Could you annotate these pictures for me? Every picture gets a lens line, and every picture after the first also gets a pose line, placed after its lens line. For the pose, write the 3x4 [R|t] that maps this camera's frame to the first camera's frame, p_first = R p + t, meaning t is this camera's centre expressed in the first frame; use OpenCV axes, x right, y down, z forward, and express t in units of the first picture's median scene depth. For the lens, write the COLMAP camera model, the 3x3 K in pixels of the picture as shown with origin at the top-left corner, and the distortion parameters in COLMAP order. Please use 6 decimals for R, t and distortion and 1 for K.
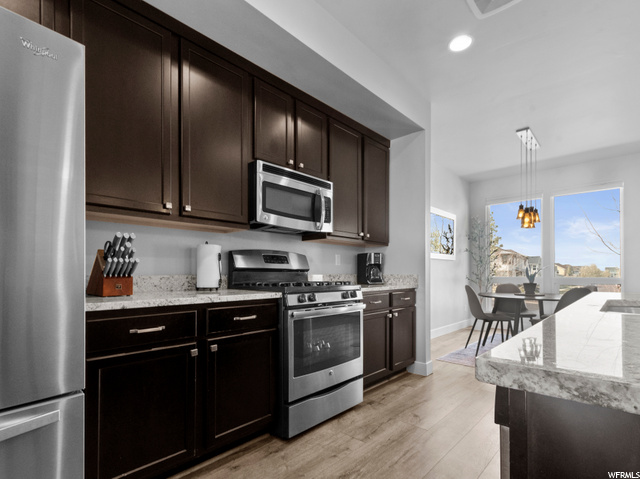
lens RADIAL K [[320.5, 0, 328.3], [0, 320.5, 271.8], [0, 0, 1]] dist [0.002011, 0.001257]
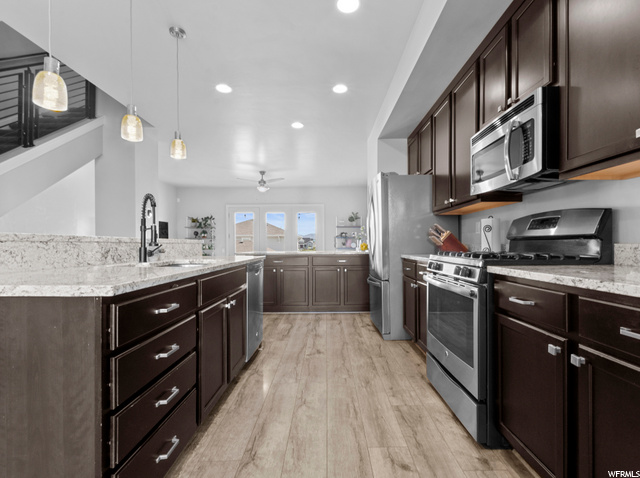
lens RADIAL K [[320.5, 0, 322.5], [0, 320.5, 243.0], [0, 0, 1]] dist [0.002011, 0.001257]
pose [[-0.746342, 0.002850, -0.665557, 0.885926], [0.012070, 0.999884, -0.009254, 0.011550], [0.665453, -0.014940, -0.746290, 1.485798]]
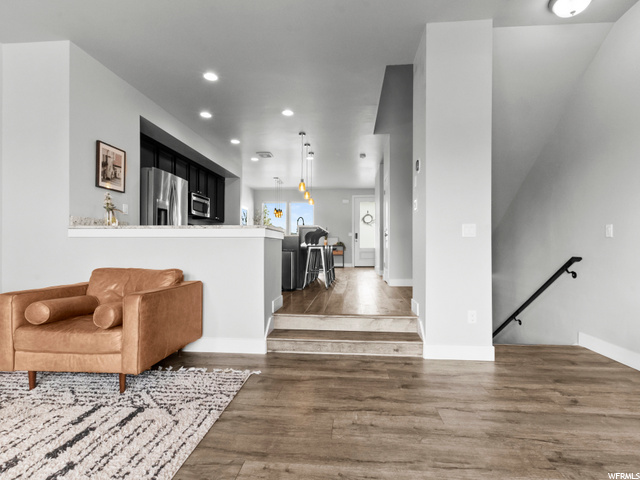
lens RADIAL K [[320.5, 0, 329.5], [0, 320.5, 241.8], [0, 0, 1]] dist [0.002011, 0.001257]
pose [[0.787415, 0.005890, 0.616396, -1.058607], [0.004989, 0.999861, -0.015928, 0.163354], [-0.616404, 0.015618, 0.787275, -2.144357]]
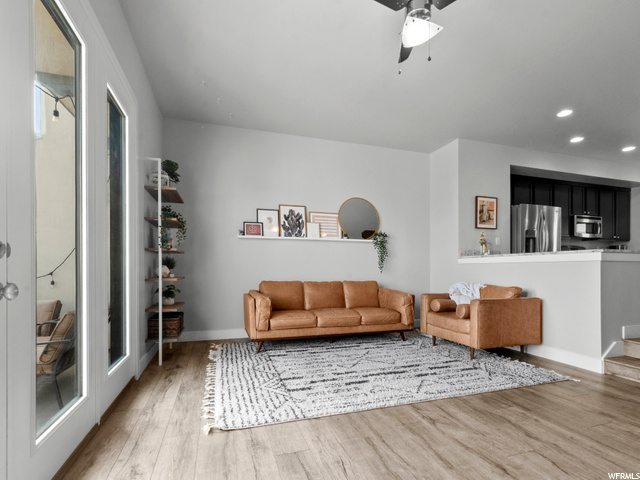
lens RADIAL K [[320.5, 0, 320.0], [0, 320.5, 272.9], [0, 0, 1]] dist [0.002011, 0.001257]
pose [[0.867304, 0.004223, -0.497760, -0.793125], [0.000667, 0.999953, 0.009645, 0.155922], [0.497778, -0.008697, 0.867261, -2.784514]]
